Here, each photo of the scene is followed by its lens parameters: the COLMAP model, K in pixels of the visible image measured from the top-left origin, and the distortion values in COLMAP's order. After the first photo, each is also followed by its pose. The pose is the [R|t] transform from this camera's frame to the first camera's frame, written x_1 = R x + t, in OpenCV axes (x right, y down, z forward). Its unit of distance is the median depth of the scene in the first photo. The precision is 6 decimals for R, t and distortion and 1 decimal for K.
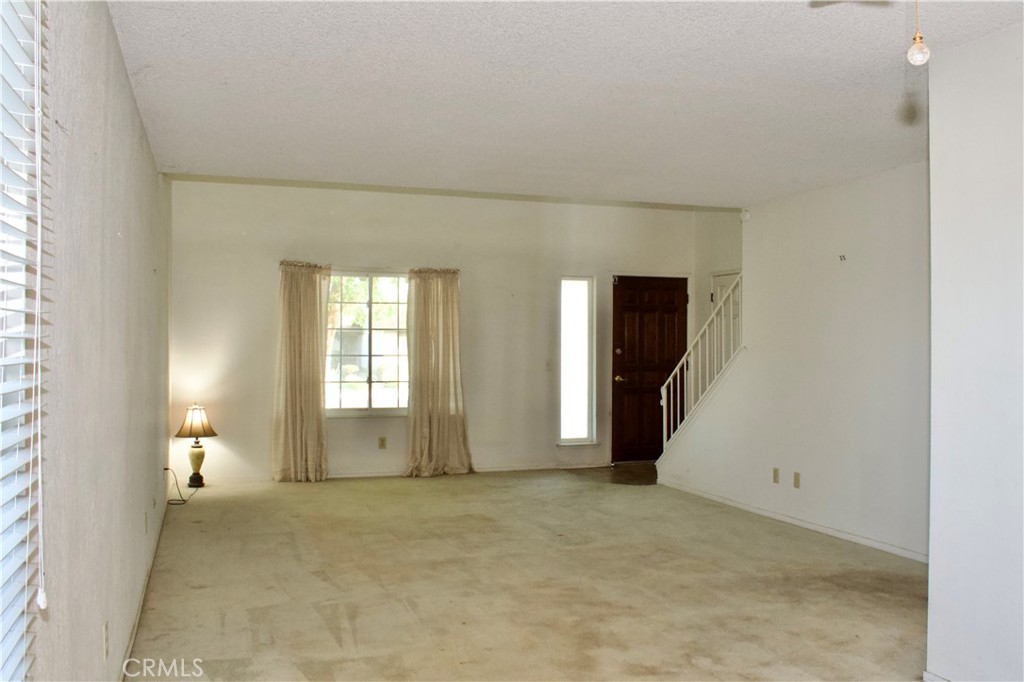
lens RADIAL K [[860.3, 0, 512.0], [0, 860.3, 341.0], [0, 0, 1]] dist [-0.096263, 0.001514]
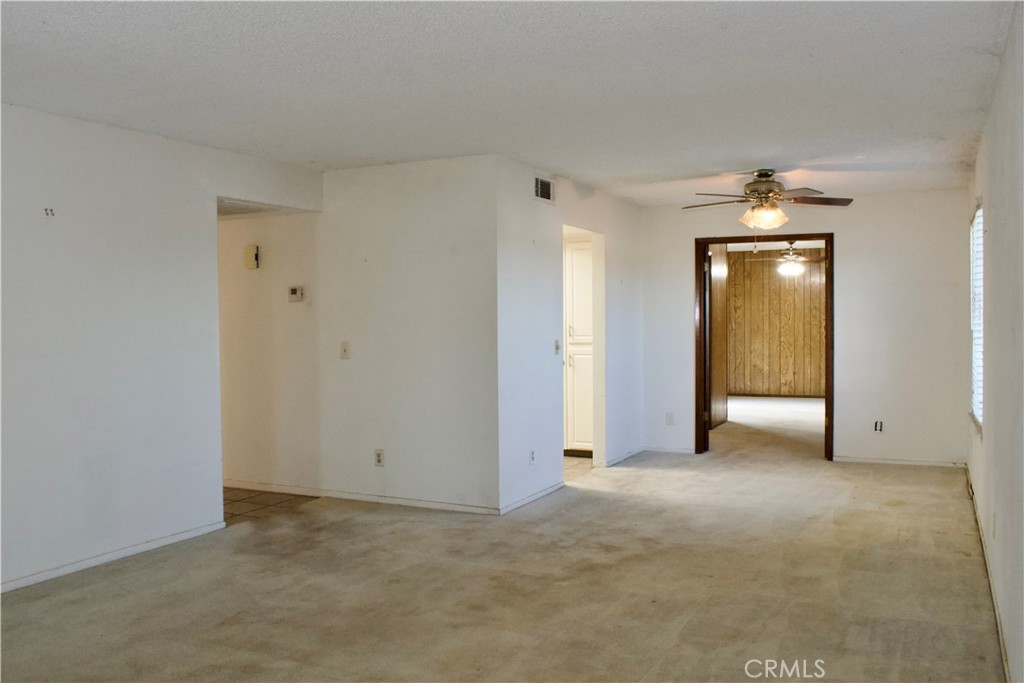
lens RADIAL K [[860.3, 0, 512.0], [0, 860.3, 341.5], [0, 0, 1]] dist [-0.096263, 0.001514]
pose [[-0.704816, -0.013496, 0.709262, -0.622553], [-0.001960, 0.999852, 0.017078, 0.008614], [-0.709388, 0.010646, -0.704738, 1.757605]]
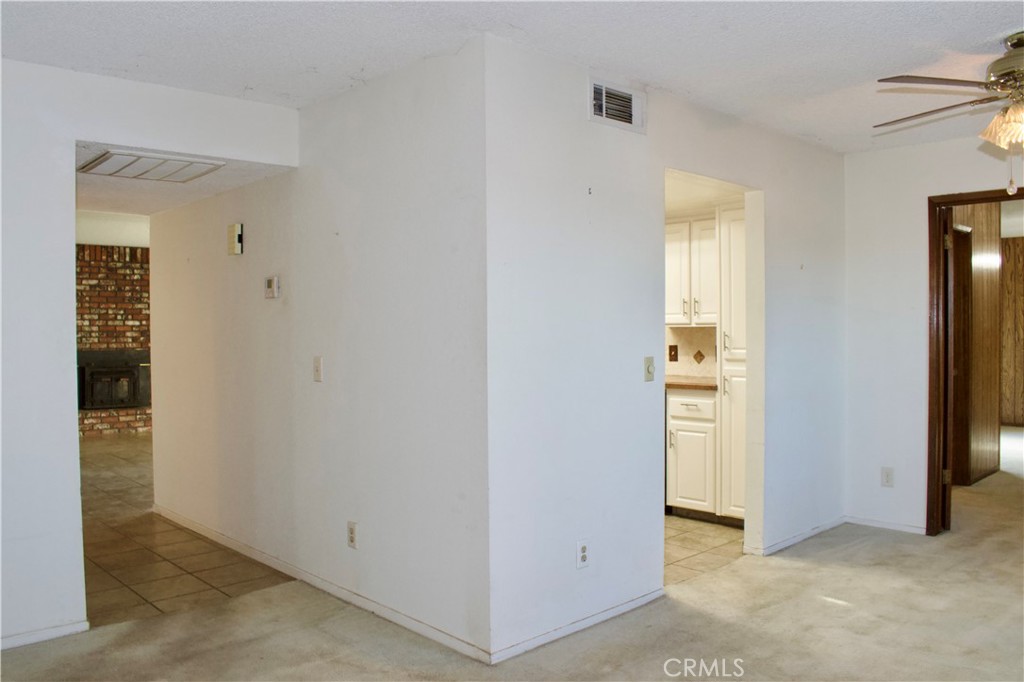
lens RADIAL K [[803.6, 0, 512.0], [0, 803.6, 341.0], [0, 0, 1]] dist [-0.098423, 0.011925]
pose [[-0.415535, -0.011565, 0.909503, -0.294251], [-0.005043, 0.999933, 0.010411, 0.006342], [-0.909563, -0.000260, -0.415566, 1.070690]]
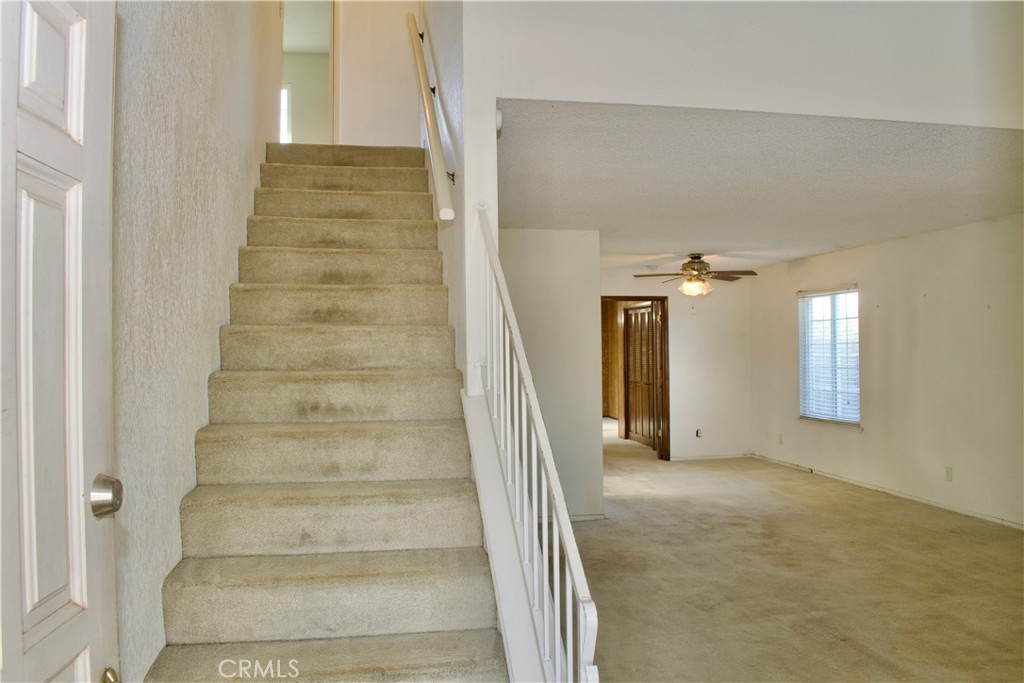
lens RADIAL K [[803.6, 0, 512.0], [0, 803.6, 341.5], [0, 0, 1]] dist [-0.098423, 0.011925]
pose [[-0.989053, 0.010998, 0.147153, 0.333174], [0.007685, 0.999704, -0.023065, -0.009031], [-0.147364, -0.021681, -0.988845, 2.437884]]
